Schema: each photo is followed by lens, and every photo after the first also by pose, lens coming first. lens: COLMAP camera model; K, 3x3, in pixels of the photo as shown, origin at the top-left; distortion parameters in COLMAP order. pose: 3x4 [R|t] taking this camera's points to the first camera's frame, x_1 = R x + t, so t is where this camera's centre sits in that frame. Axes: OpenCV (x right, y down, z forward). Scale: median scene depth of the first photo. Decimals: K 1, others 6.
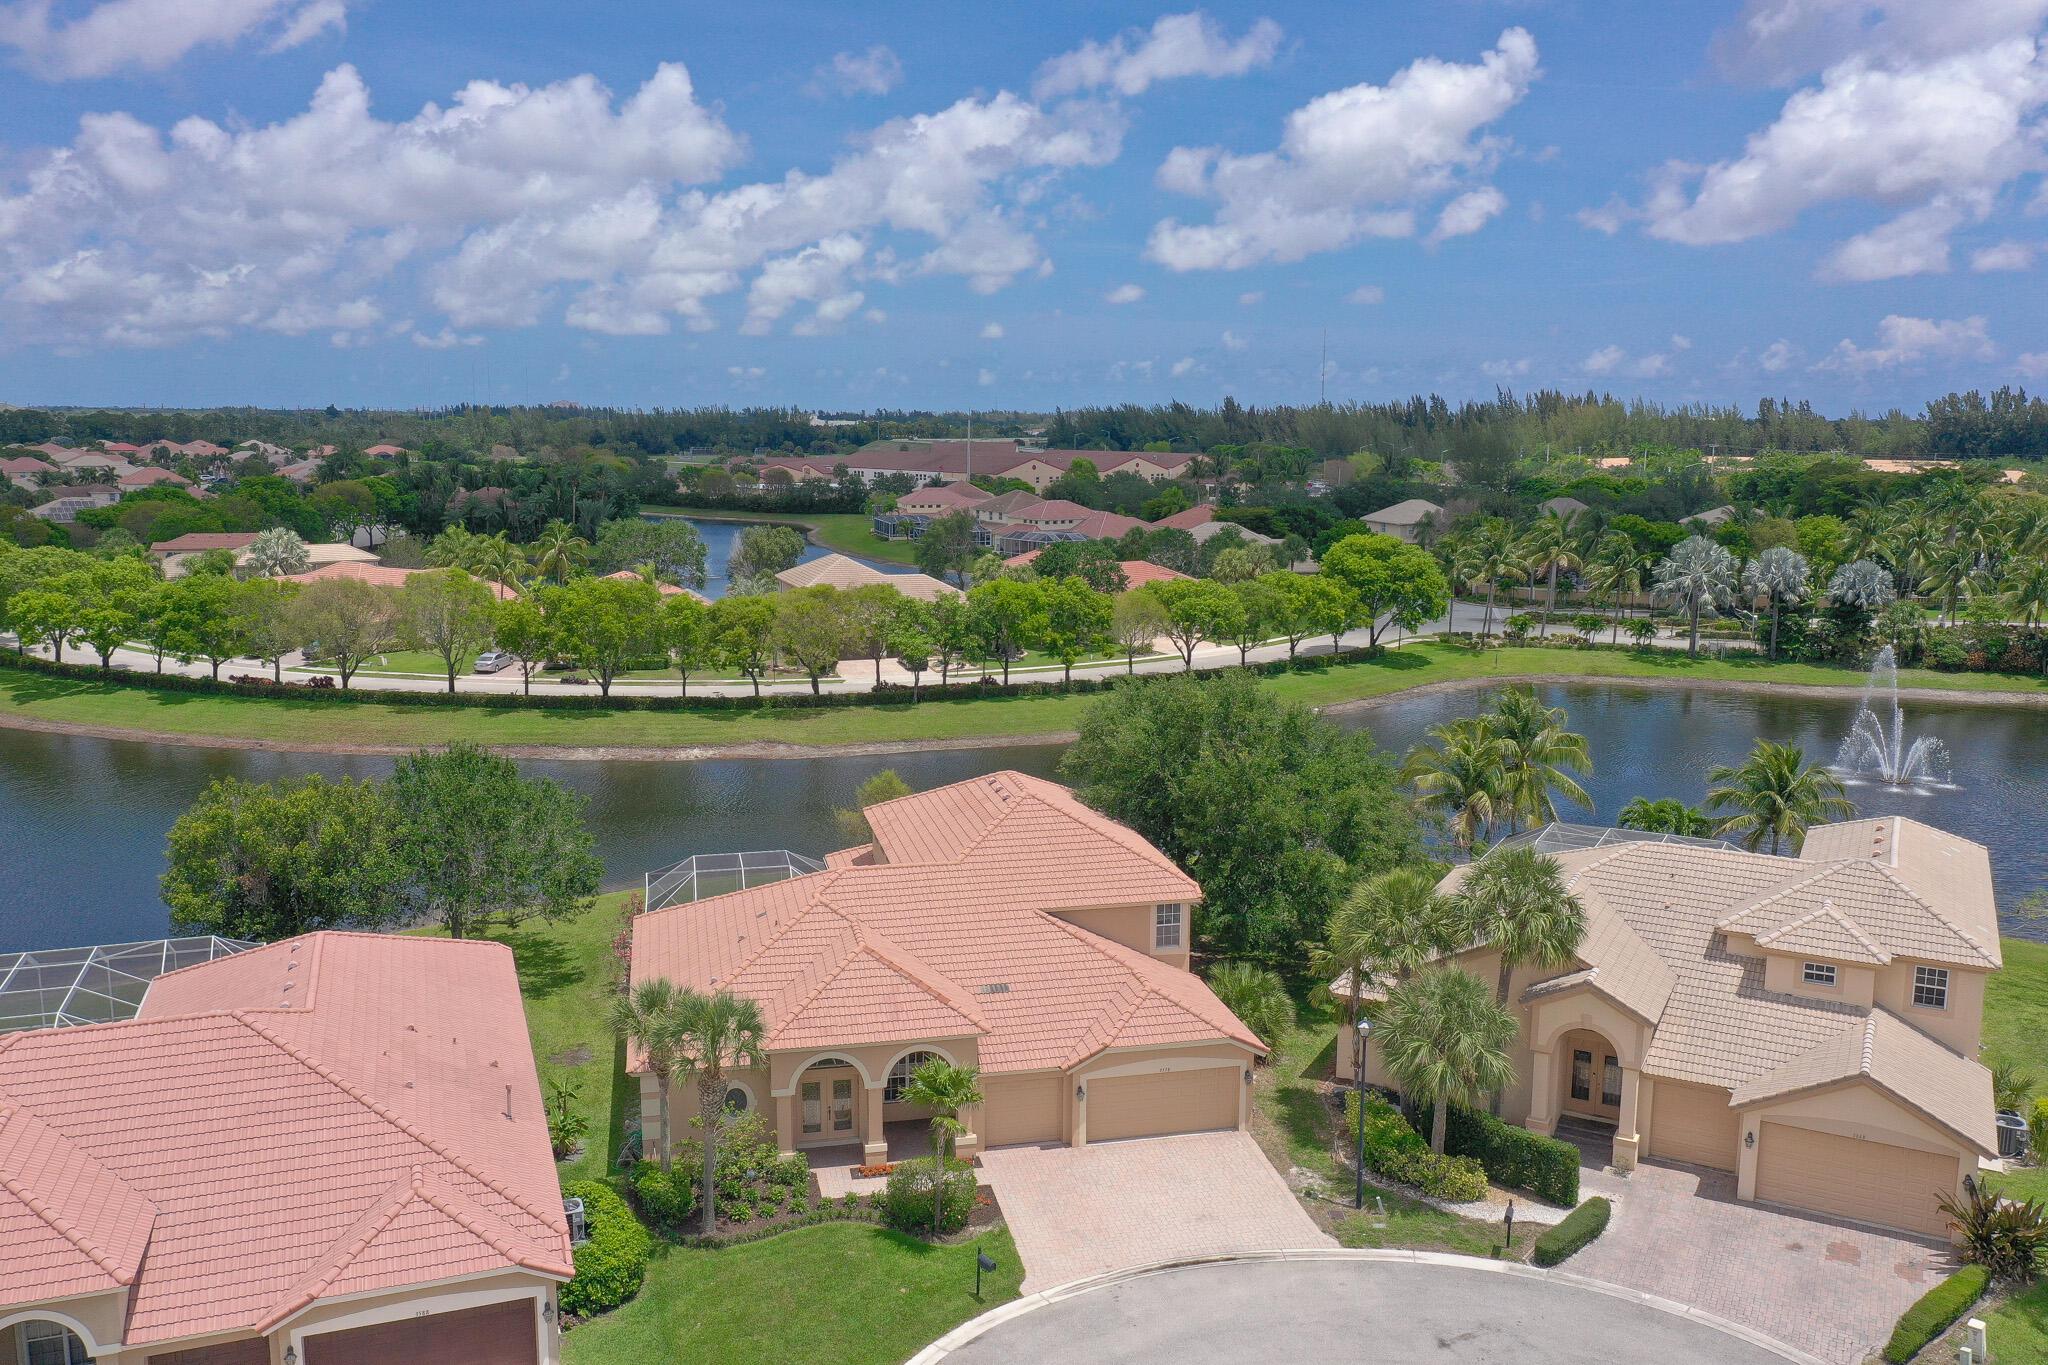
lens RADIAL K [[1602.8, 0, 1024.0], [0, 1602.8, 682.5], [0, 0, 1]] dist [-0.002532, -0.009671]
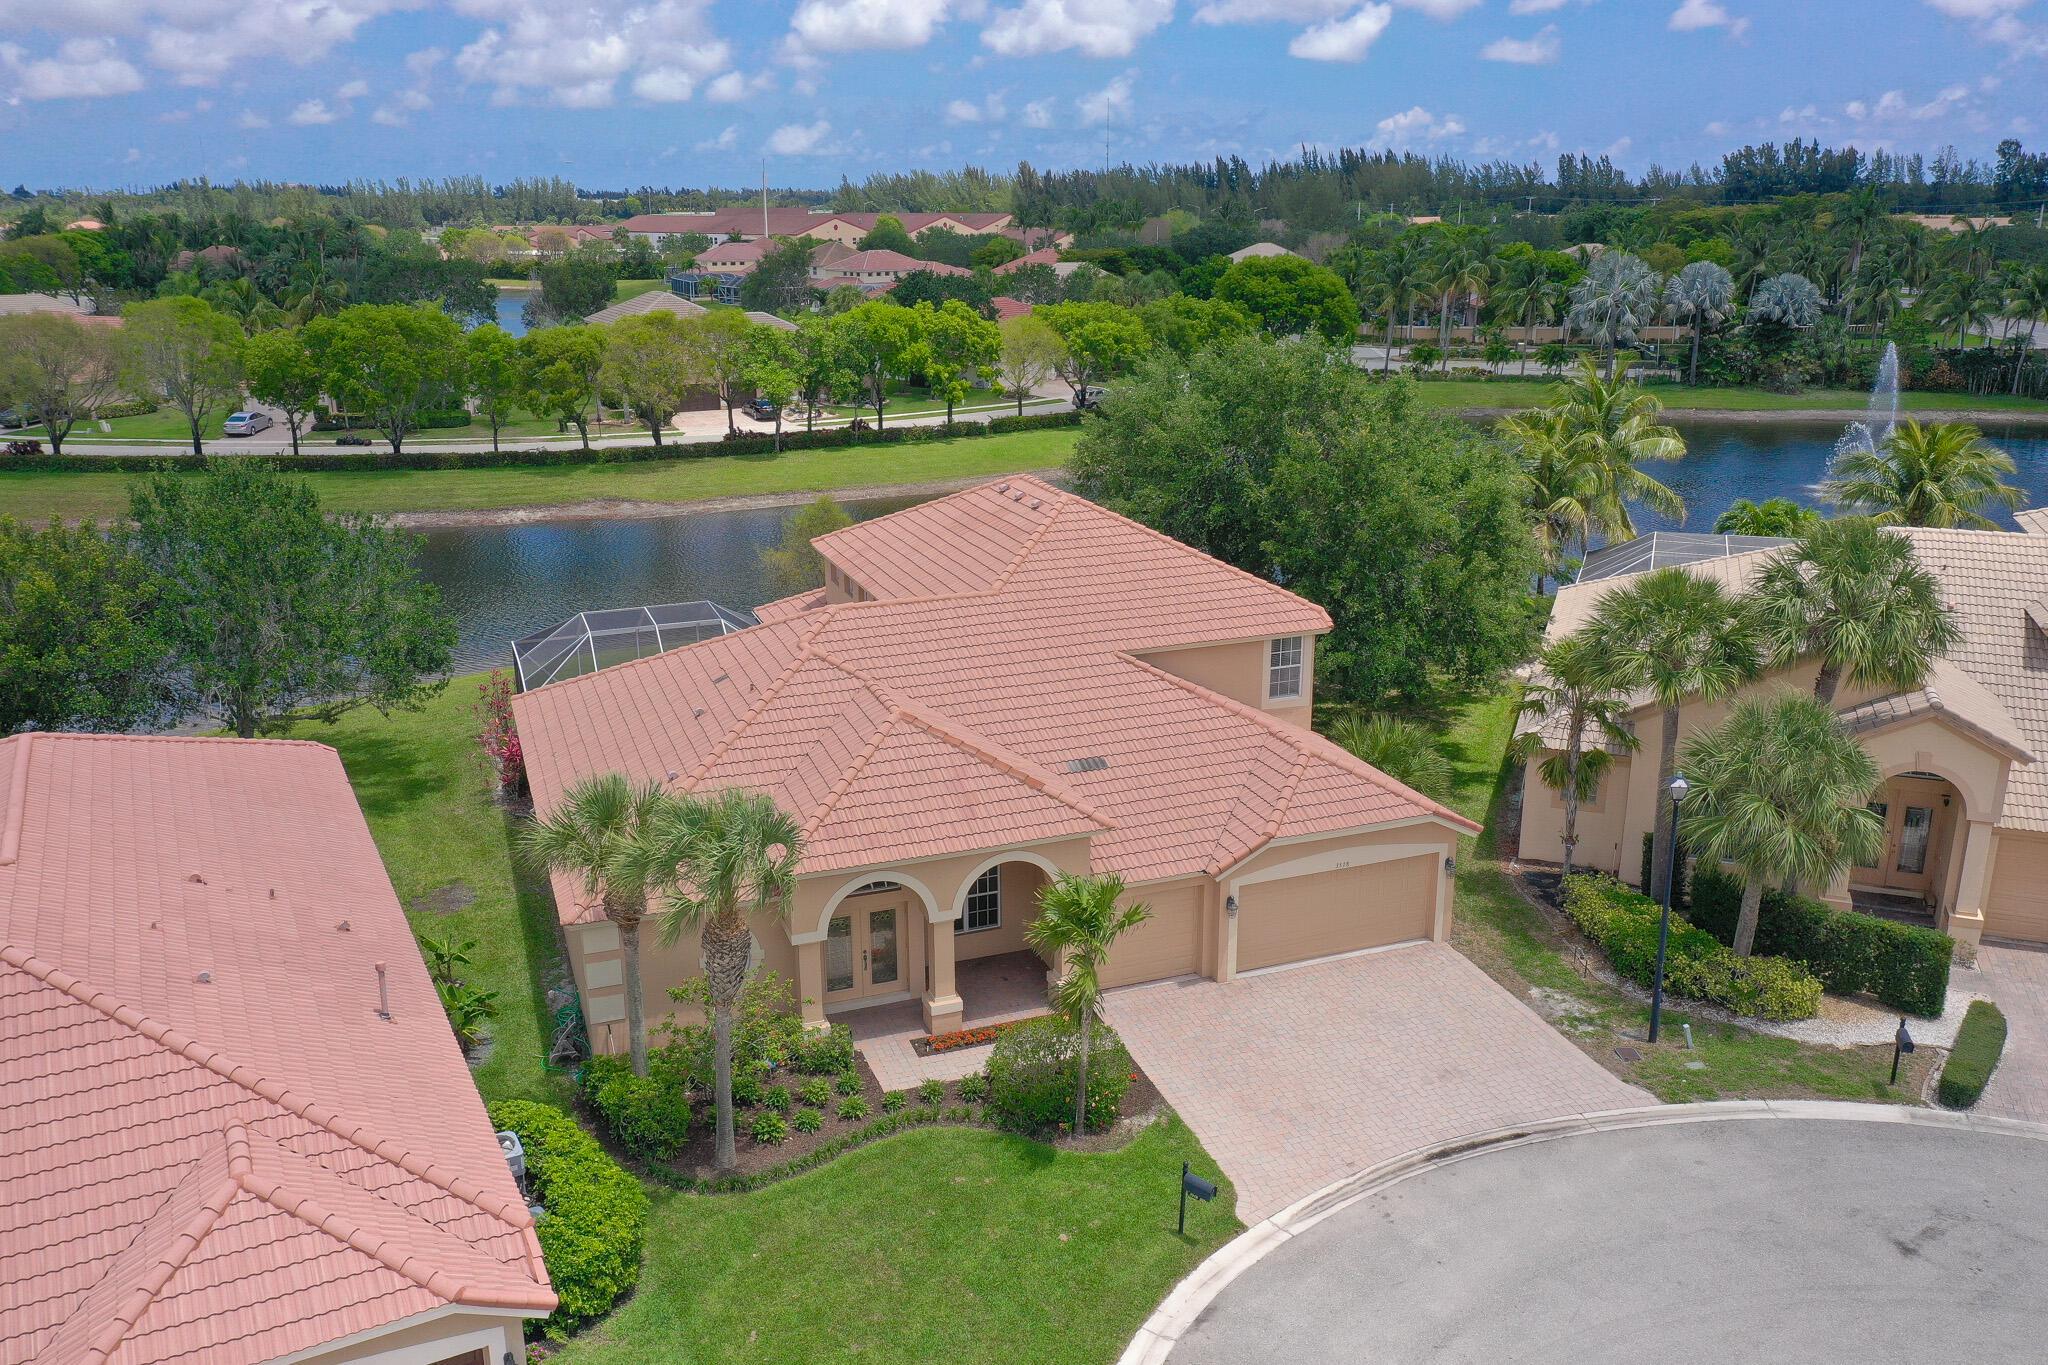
lens RADIAL K [[1602.8, 0, 1024.0], [0, 1602.8, 682.5], [0, 0, 1]] dist [-0.002532, -0.009671]
pose [[0.990593, -0.049144, 0.127714, -0.134294], [0.032290, 0.990879, 0.130831, 0.067395], [-0.132979, -0.125476, 0.983144, 0.342994]]
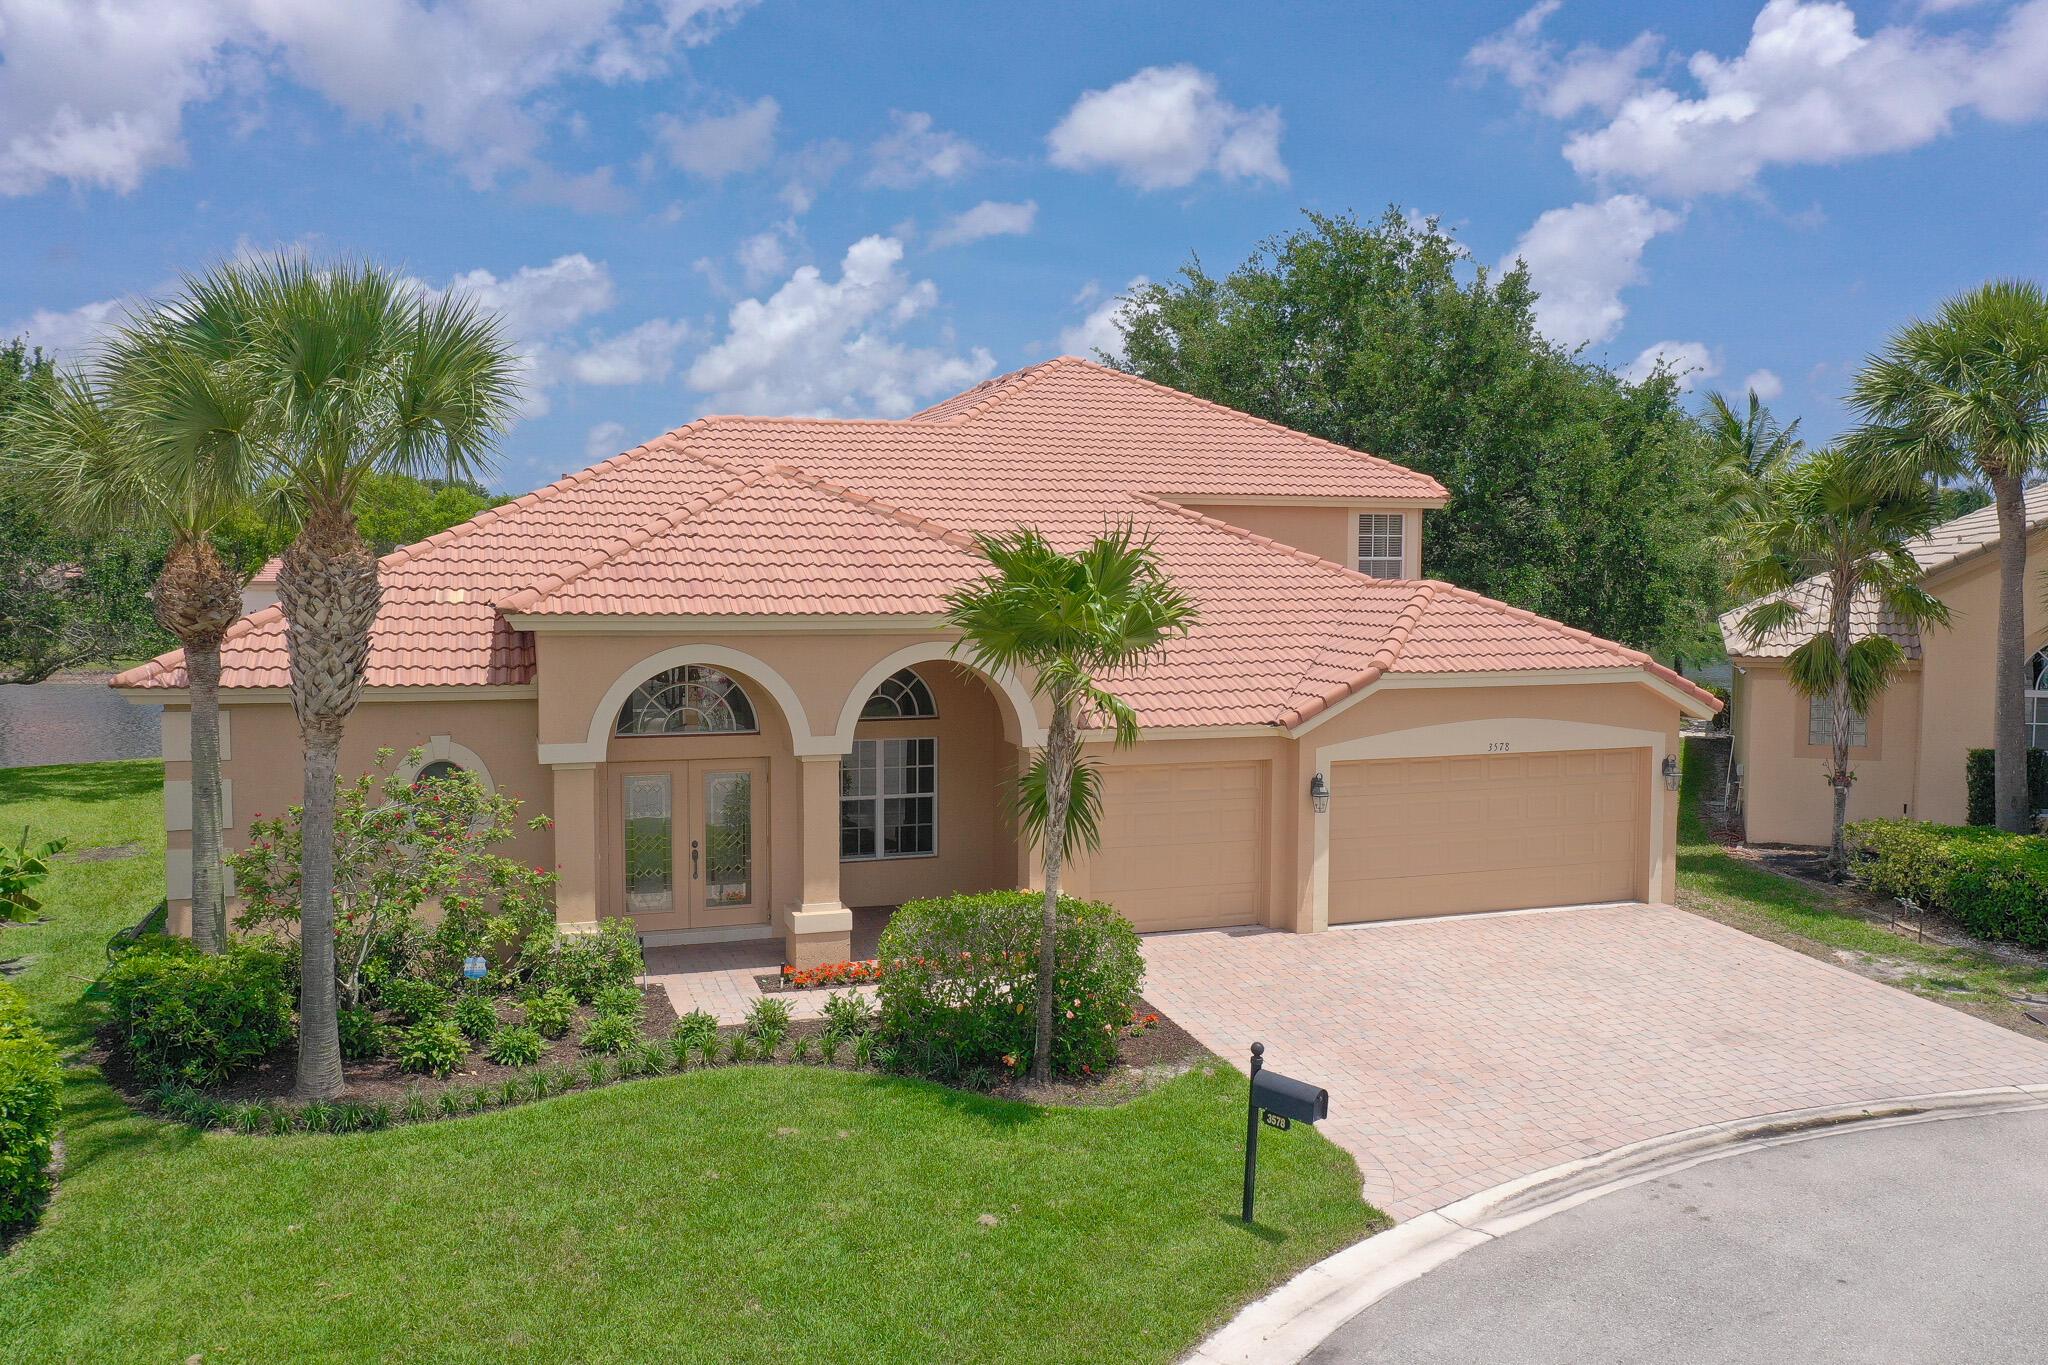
lens RADIAL K [[1602.8, 0, 1024.0], [0, 1602.8, 682.5], [0, 0, 1]] dist [-0.002532, -0.009671]
pose [[0.993760, -0.008630, 0.111209, -0.083663], [0.018263, 0.996137, -0.085897, 0.258569], [-0.110038, 0.087392, 0.990078, 0.592595]]
